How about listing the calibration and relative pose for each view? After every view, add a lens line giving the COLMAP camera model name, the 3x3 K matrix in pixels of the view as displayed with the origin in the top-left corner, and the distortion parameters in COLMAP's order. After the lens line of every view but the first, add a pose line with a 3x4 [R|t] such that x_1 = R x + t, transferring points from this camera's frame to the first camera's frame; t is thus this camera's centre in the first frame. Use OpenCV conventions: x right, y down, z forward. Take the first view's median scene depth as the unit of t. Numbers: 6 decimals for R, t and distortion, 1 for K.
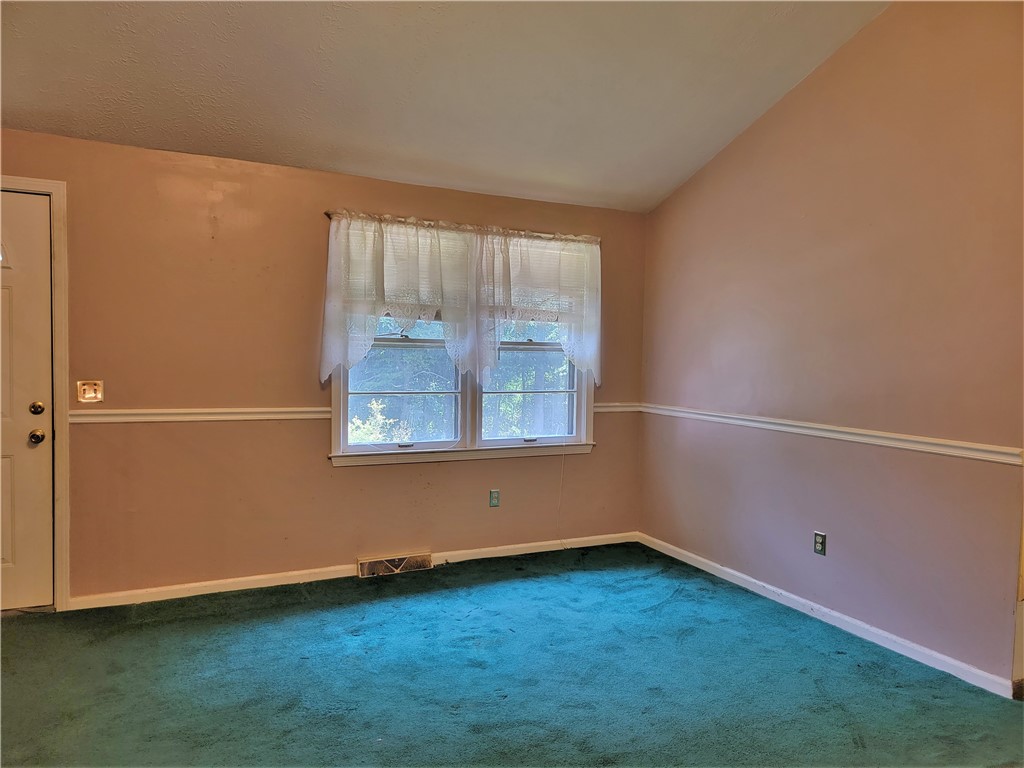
lens RADIAL K [[714.9, 0, 504.2], [0, 714.9, 392.7], [0, 0, 1]] dist [0.095682, -0.096669]
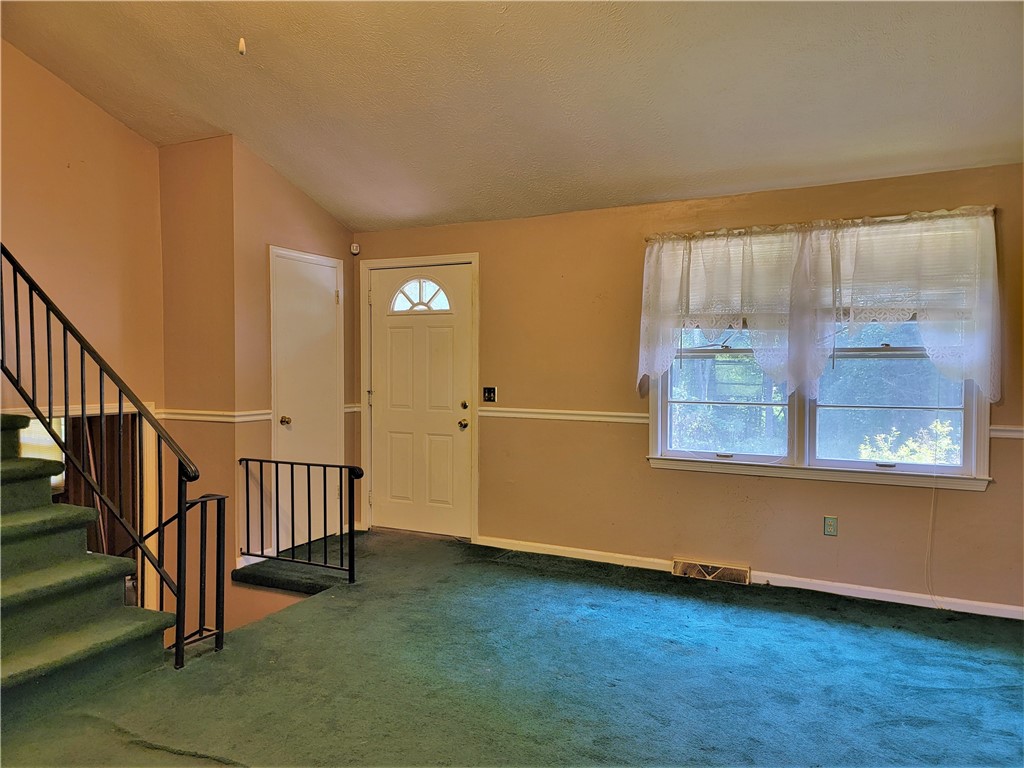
lens RADIAL K [[714.9, 0, 504.2], [0, 714.9, 392.7], [0, 0, 1]] dist [0.095682, -0.096669]
pose [[0.599333, 0.013103, -0.800393, 0.495942], [-0.033581, 0.999397, -0.008784, 0.005313], [0.799795, 0.032142, 0.599412, 0.150592]]
